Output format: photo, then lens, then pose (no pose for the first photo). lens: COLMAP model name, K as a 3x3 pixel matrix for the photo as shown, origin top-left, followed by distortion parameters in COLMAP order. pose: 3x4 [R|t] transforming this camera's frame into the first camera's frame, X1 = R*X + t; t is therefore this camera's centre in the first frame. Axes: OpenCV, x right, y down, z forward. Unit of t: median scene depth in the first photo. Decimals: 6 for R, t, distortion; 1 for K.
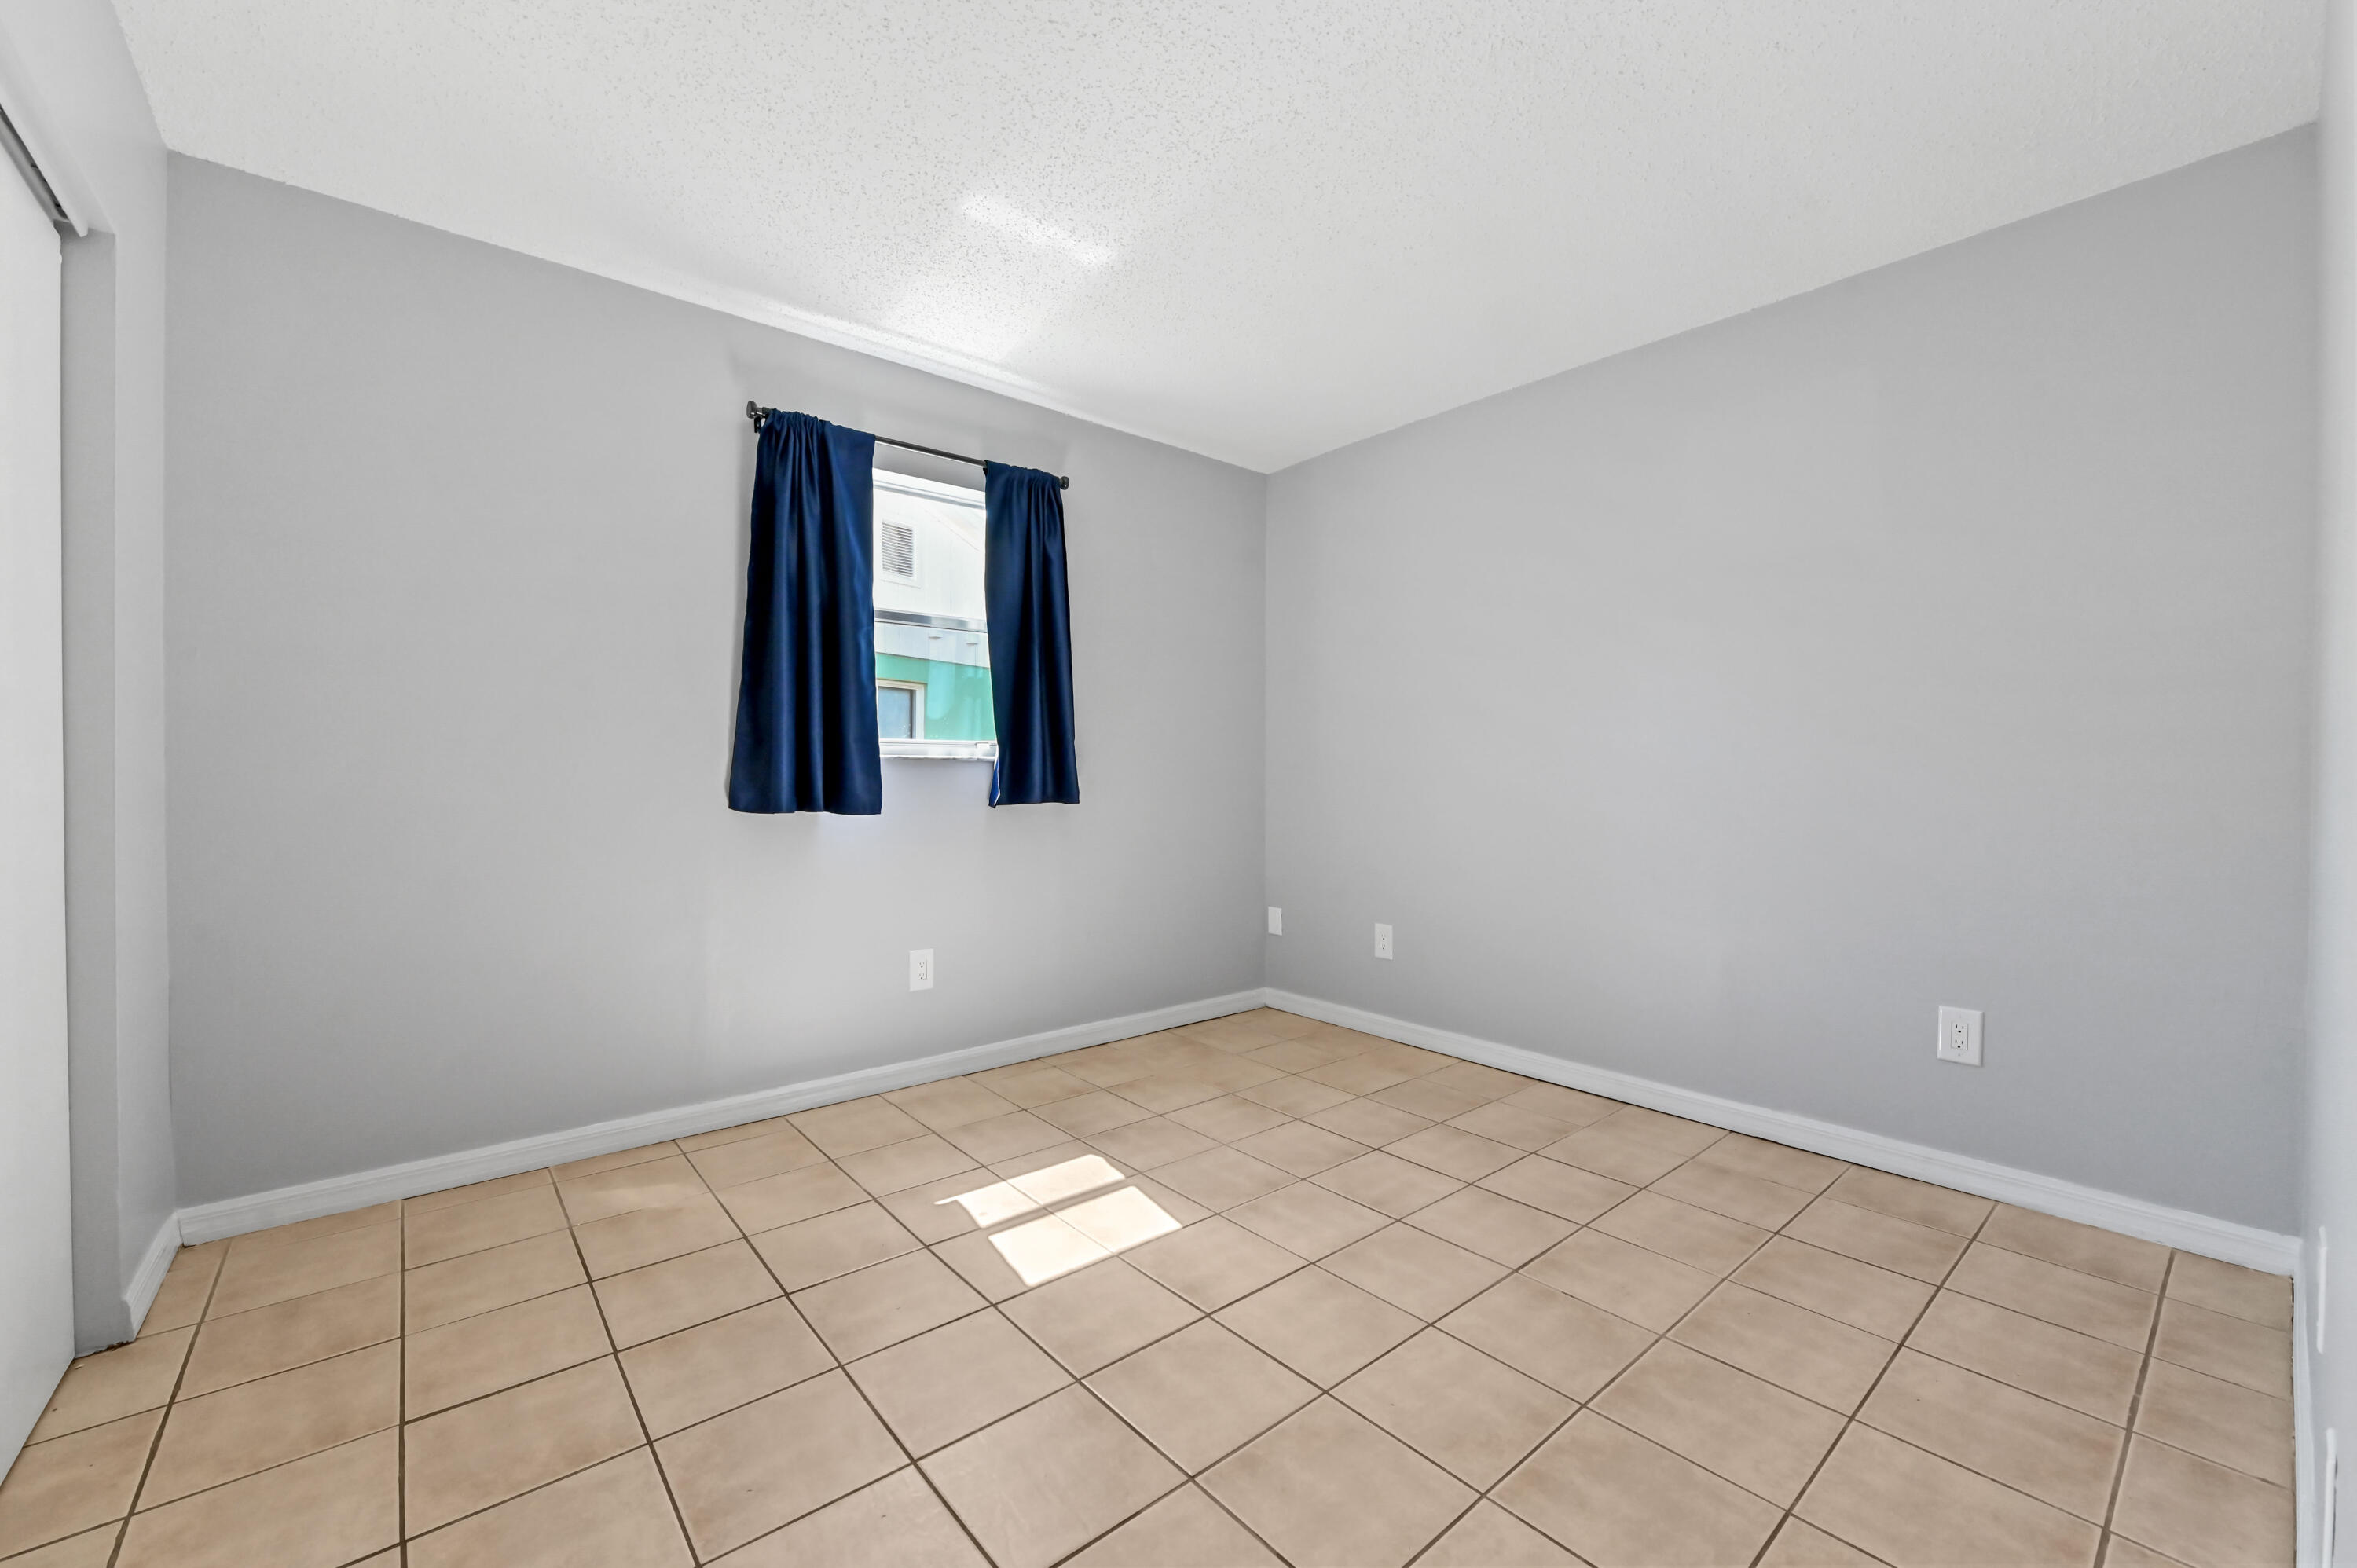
lens RADIAL K [[937.8, 0, 1178.5], [0, 937.8, 784.0], [0, 0, 1]] dist [0.000002, -0.000063]
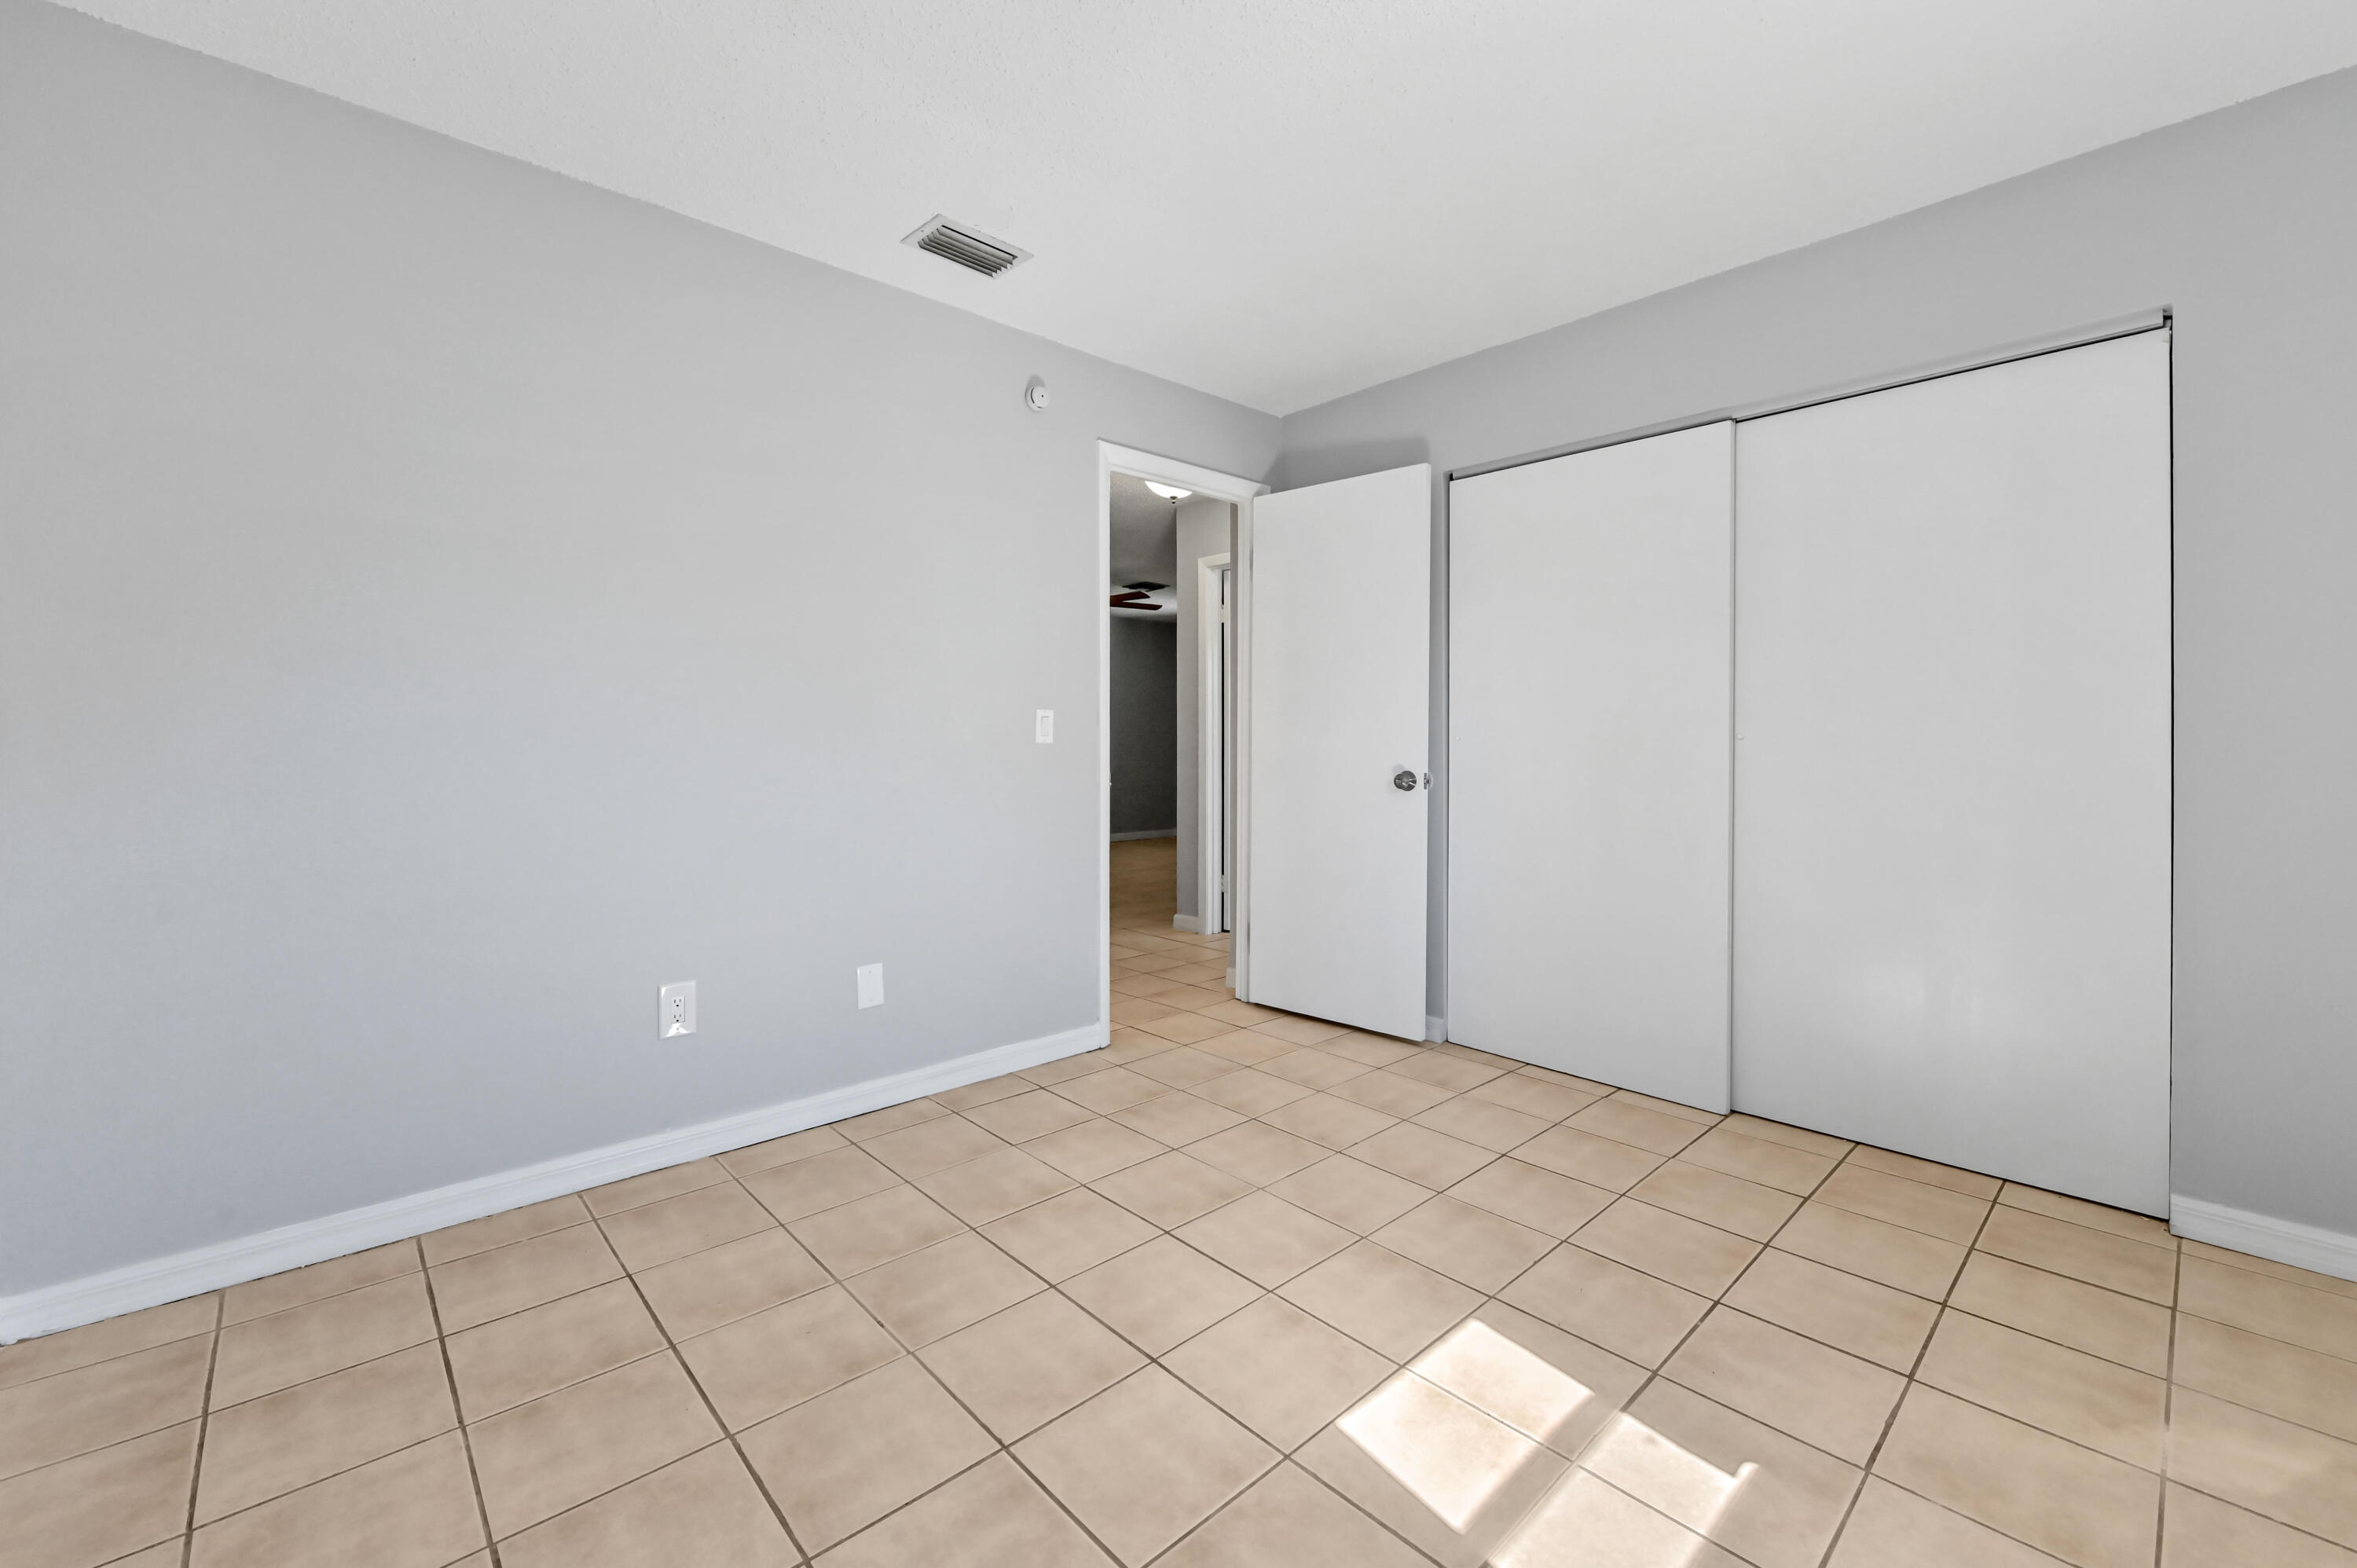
lens RADIAL K [[944.1, 0, 1189.1], [0, 944.1, 756.4], [0, 0, 1]] dist [0.001269, -0.000189]
pose [[-0.998075, -0.002039, -0.061982, 0.166101], [-0.003502, 0.999718, 0.023503, -0.025392], [0.061916, 0.023675, -0.997801, 1.816689]]
